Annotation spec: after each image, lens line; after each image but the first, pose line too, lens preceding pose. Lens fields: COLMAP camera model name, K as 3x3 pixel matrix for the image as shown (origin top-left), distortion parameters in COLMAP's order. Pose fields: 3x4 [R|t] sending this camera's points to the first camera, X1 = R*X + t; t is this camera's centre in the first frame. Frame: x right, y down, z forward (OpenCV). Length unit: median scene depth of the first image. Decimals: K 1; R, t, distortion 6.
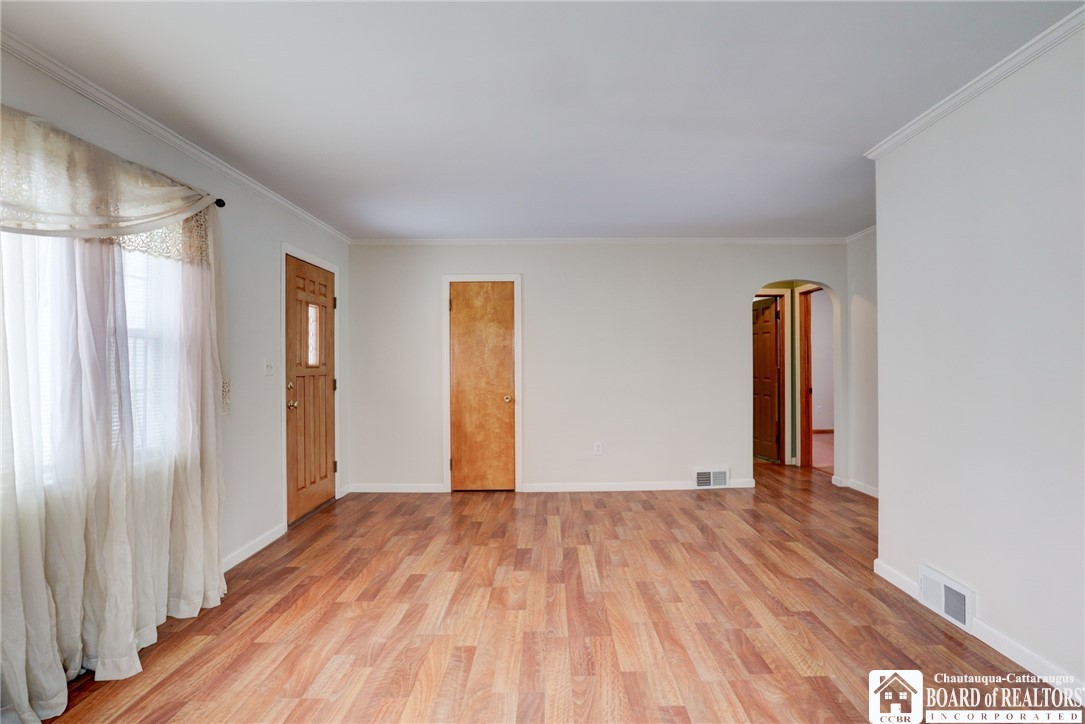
lens RADIAL K [[548.5, 0, 554.1], [0, 548.5, 360.9], [0, 0, 1]] dist [-0.053982, 0.016105]
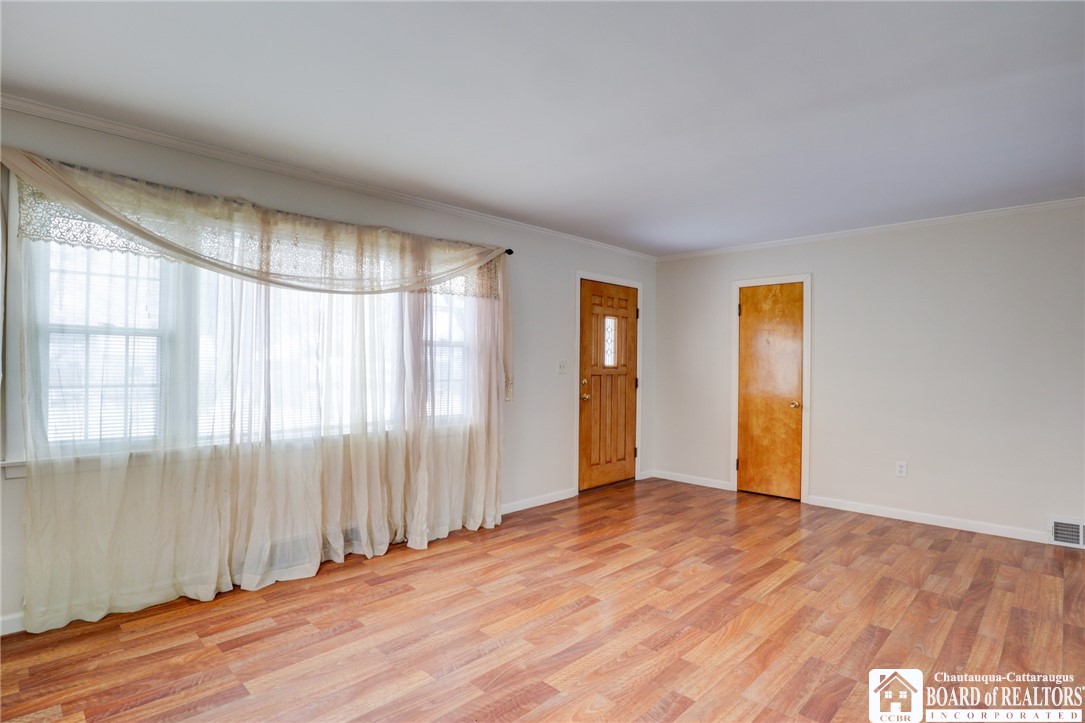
lens RADIAL K [[545.9, 0, 551.7], [0, 545.9, 363.3], [0, 0, 1]] dist [-0.046527, 0.013913]
pose [[0.712517, 0.012643, -0.701541, 0.472833], [-0.010910, 0.999916, 0.006939, -0.007930], [0.701570, 0.002709, 0.712595, 0.042584]]
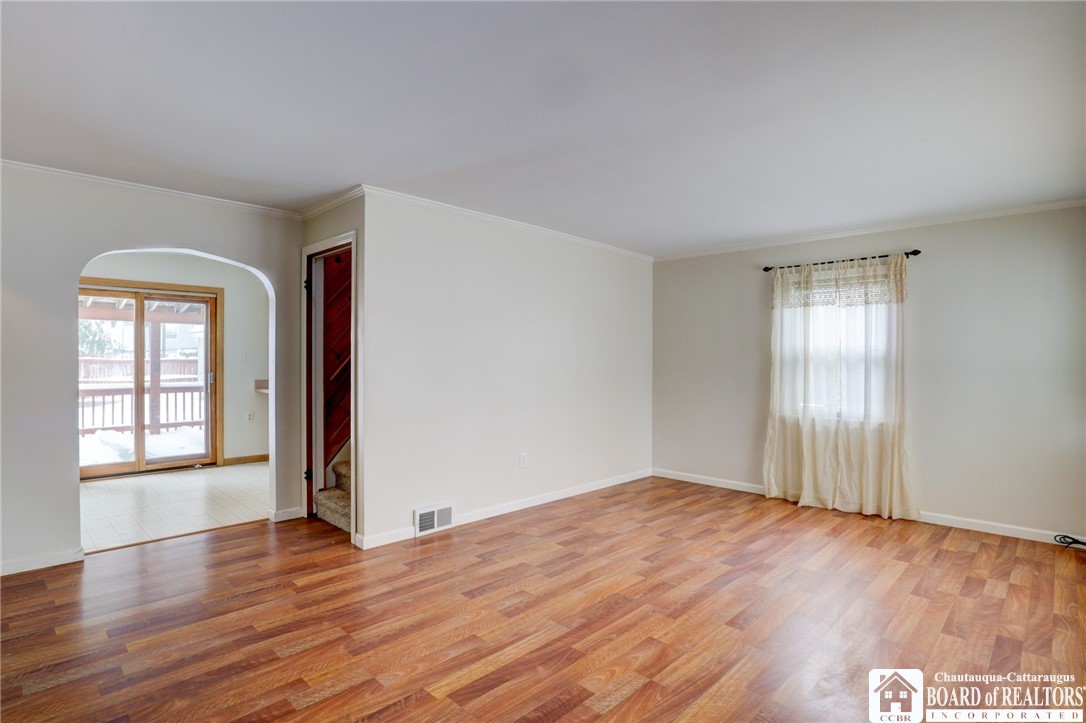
lens RADIAL K [[544.3, 0, 549.9], [0, 544.3, 363.6], [0, 0, 1]] dist [-0.032987, 0.003601]
pose [[-0.714208, -0.002495, 0.699929, -0.507515], [-0.004013, 0.999992, -0.000529, -0.009401], [-0.699922, -0.003186, -0.714212, 1.563938]]
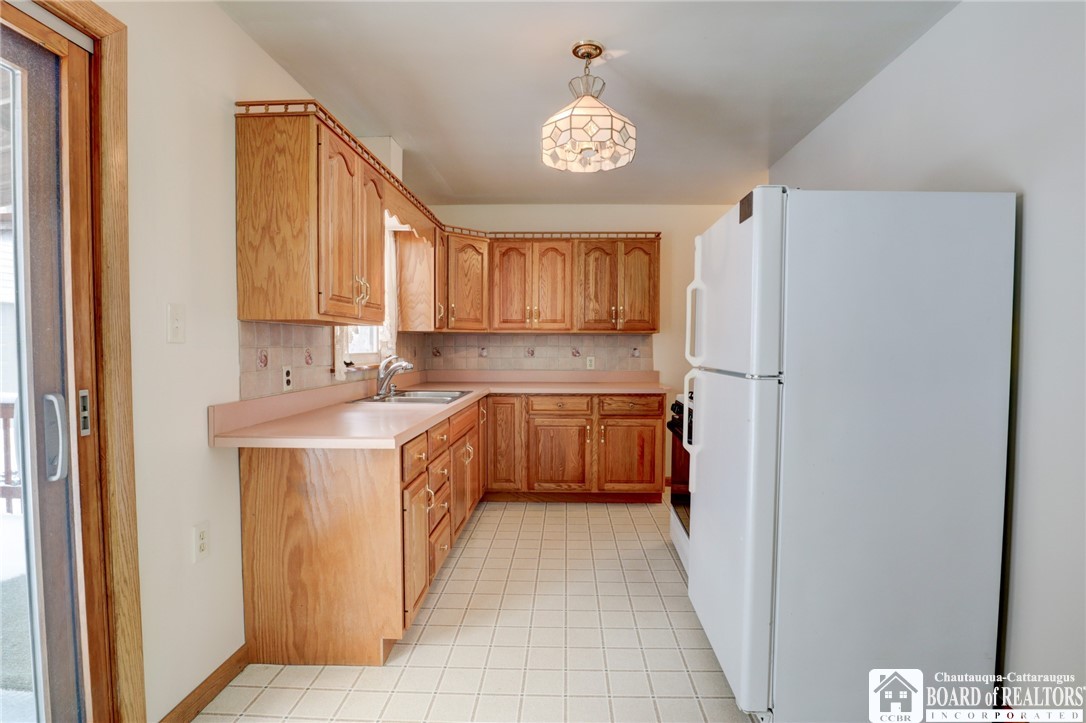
lens RADIAL K [[546.4, 0, 552.2], [0, 546.4, 363.3], [0, 0, 1]] dist [-0.046527, 0.013913]
pose [[-0.999321, 0.004350, 0.036581, 1.424556], [0.005451, 0.999534, 0.030050, -0.004778], [-0.036433, 0.030229, -0.998879, 1.437733]]
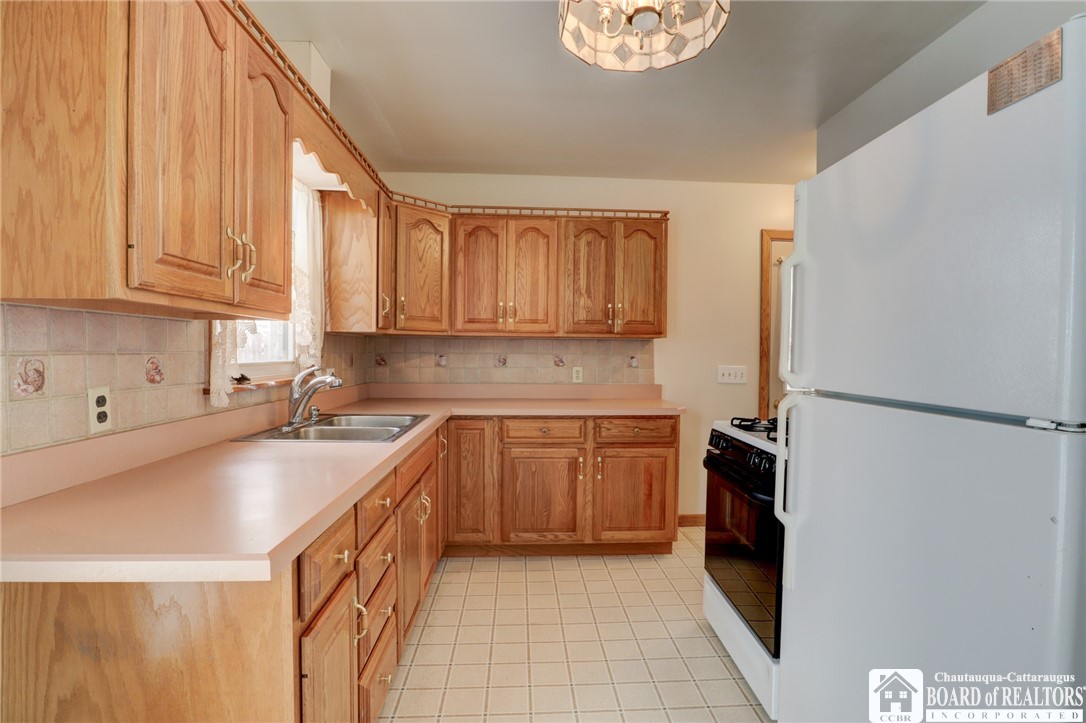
lens RADIAL K [[546.4, 0, 552.2], [0, 546.4, 363.3], [0, 0, 1]] dist [-0.046527, 0.013913]
pose [[-0.998685, 0.000578, -0.051256, 1.492348], [-0.000385, 0.999824, 0.018775, -0.007411], [0.051258, 0.018771, -0.998509, 1.123649]]
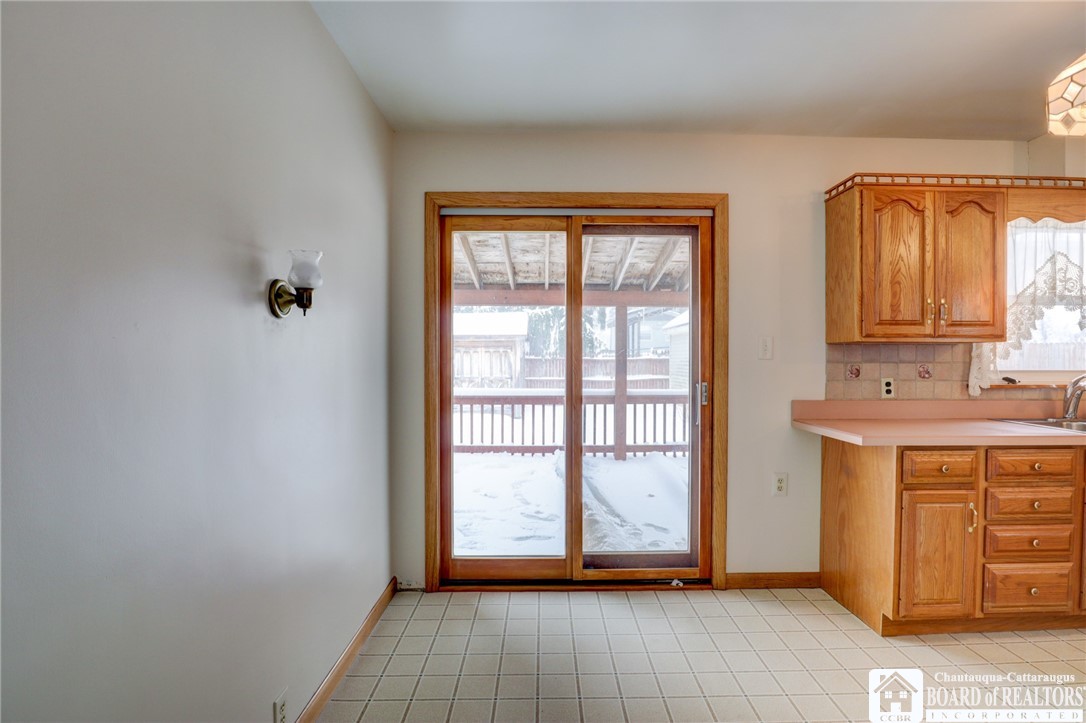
lens RADIAL K [[546.4, 0, 552.2], [0, 546.4, 363.3], [0, 0, 1]] dist [-0.046527, 0.013913]
pose [[-0.006736, -0.003470, 0.999971, 0.895938], [-0.005999, 0.999976, 0.003430, -0.005475], [-0.999959, -0.005976, -0.006757, 1.275648]]
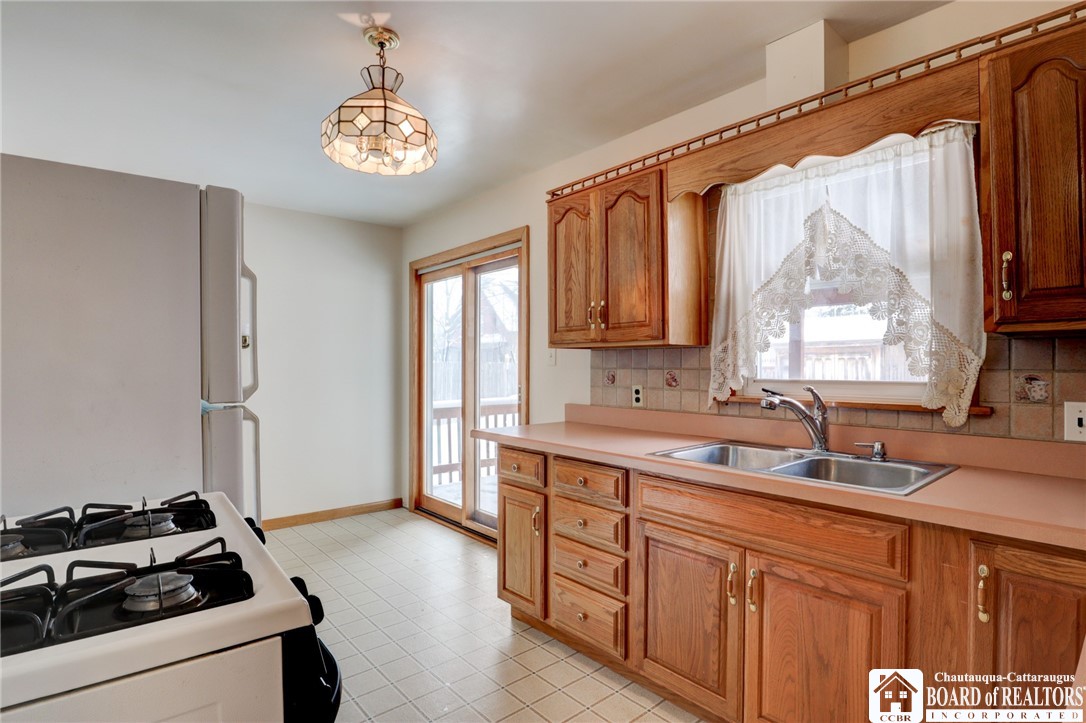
lens RADIAL K [[546.4, 0, 552.2], [0, 546.4, 363.3], [0, 0, 1]] dist [-0.046527, 0.013913]
pose [[0.759146, 0.009577, 0.650850, 1.144712], [-0.007910, 0.999954, -0.005487, -0.009791], [-0.650872, -0.000983, 0.759186, 0.098889]]
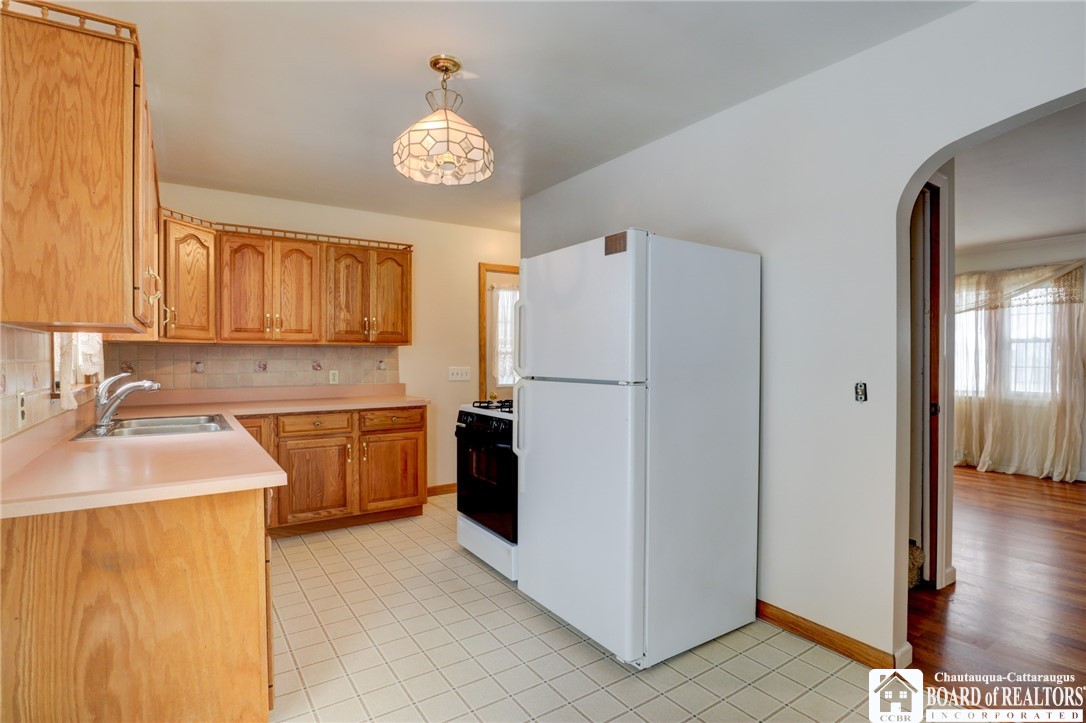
lens RADIAL K [[544.3, 0, 549.9], [0, 544.3, 363.6], [0, 0, 1]] dist [-0.032987, 0.003601]
pose [[-0.830410, 0.015931, -0.556925, 1.690459], [0.009936, 0.999856, 0.013786, -0.007929], [0.557064, 0.005915, -0.830449, 1.385898]]
